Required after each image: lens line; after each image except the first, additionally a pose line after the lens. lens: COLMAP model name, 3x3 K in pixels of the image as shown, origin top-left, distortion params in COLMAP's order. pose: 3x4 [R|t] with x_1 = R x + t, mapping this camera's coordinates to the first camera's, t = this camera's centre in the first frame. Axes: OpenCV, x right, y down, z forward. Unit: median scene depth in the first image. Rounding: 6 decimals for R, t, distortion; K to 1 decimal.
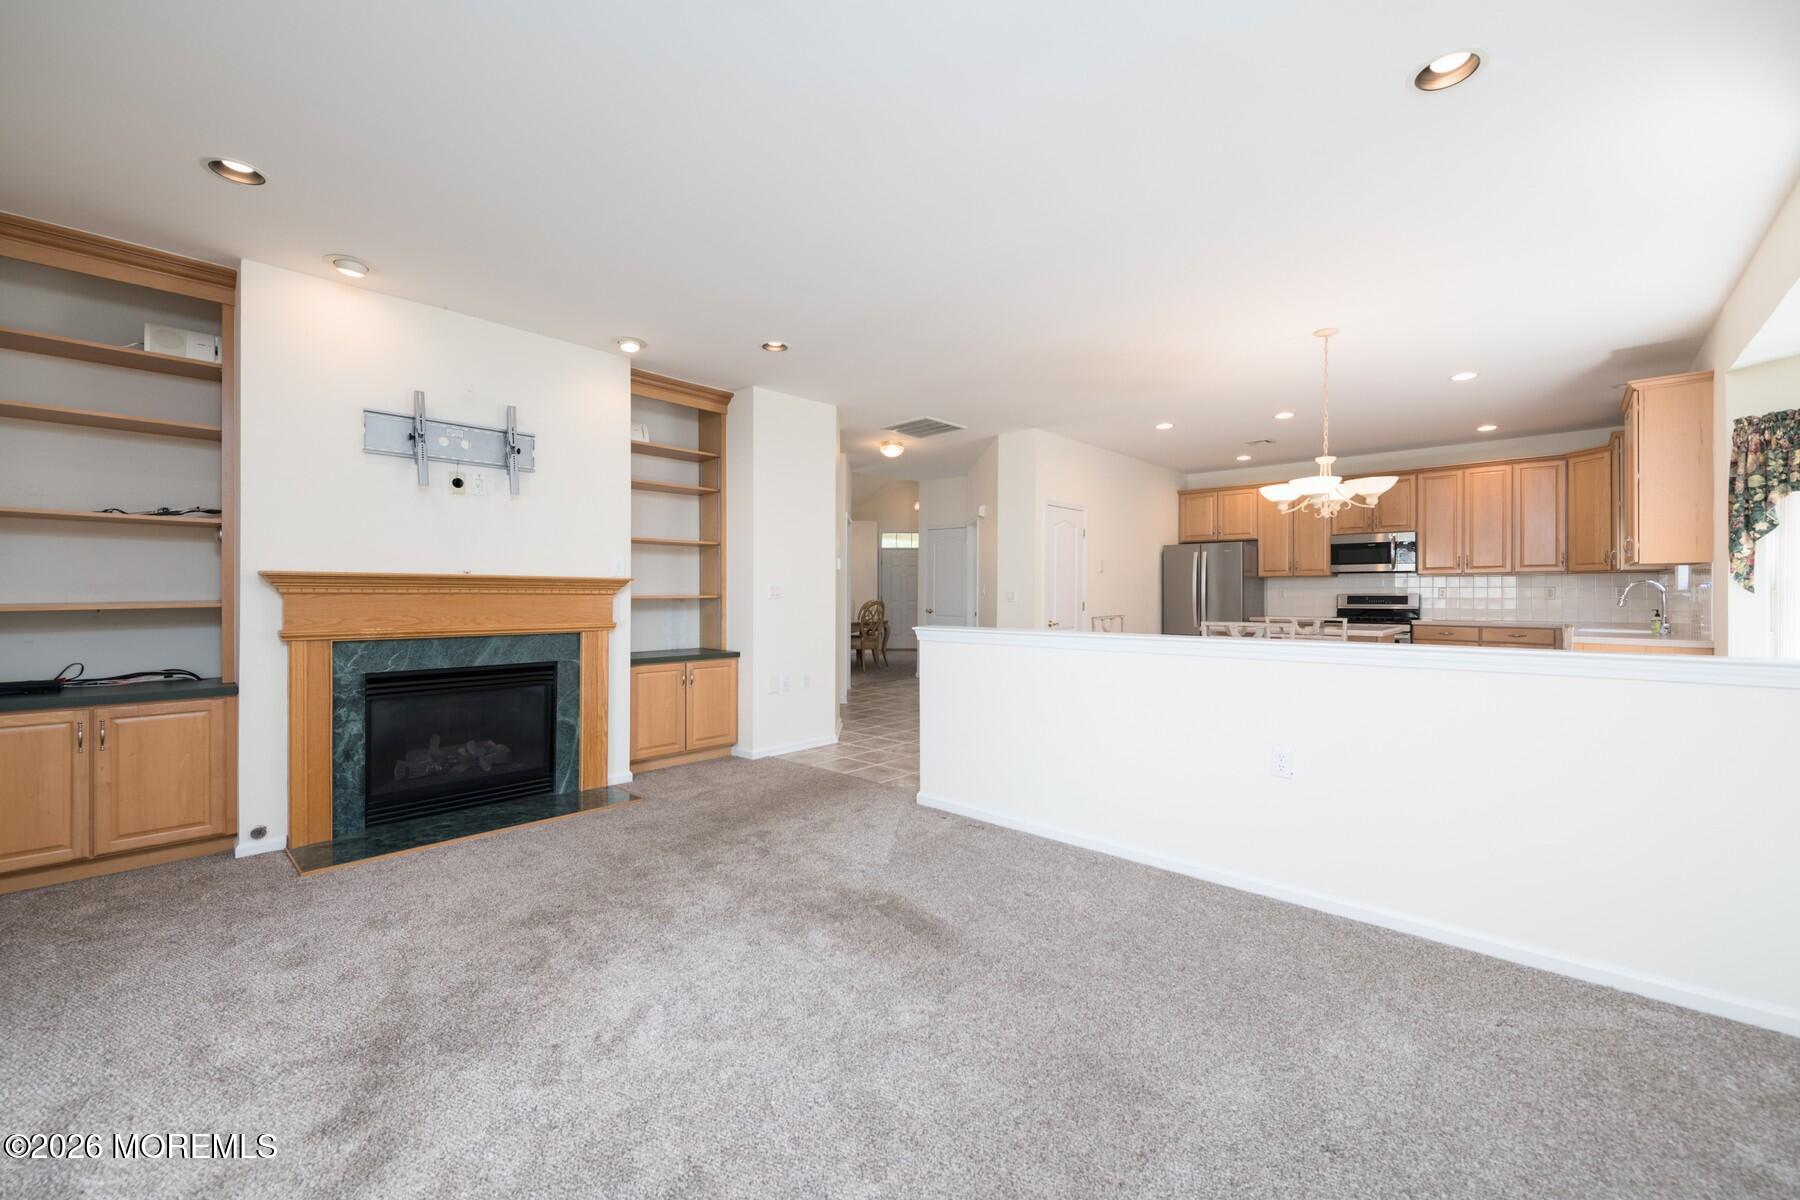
lens RADIAL K [[716.8, 0, 898.7], [0, 716.8, 594.8], [0, 0, 1]] dist [-0.002934, -0.001122]
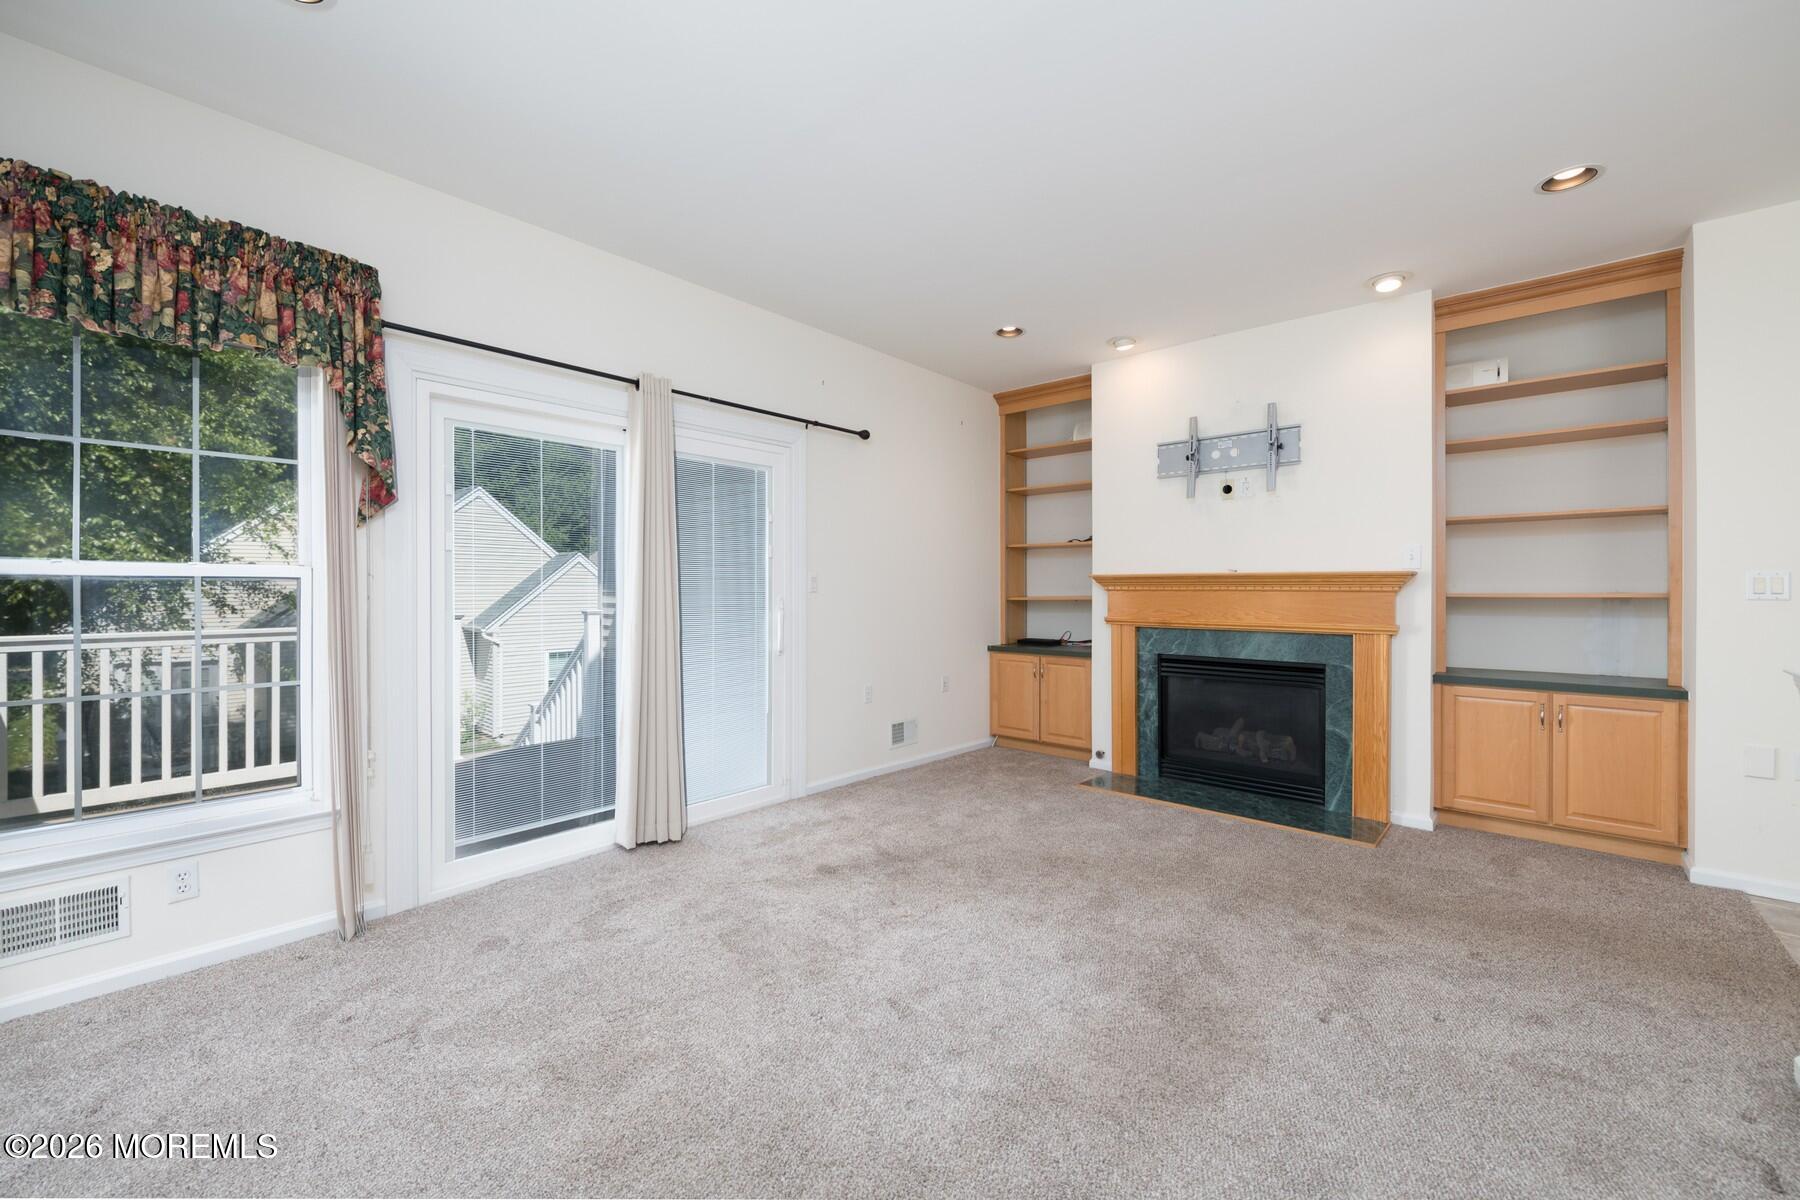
lens RADIAL K [[716.8, 0, 902.5], [0, 716.8, 592.4], [0, 0, 1]] dist [-0.002934, -0.001122]
pose [[0.012981, 0.003770, -0.999909, 0.481172], [-0.002213, 0.999991, 0.003742, -0.001806], [0.999913, 0.002164, 0.012989, 0.498509]]
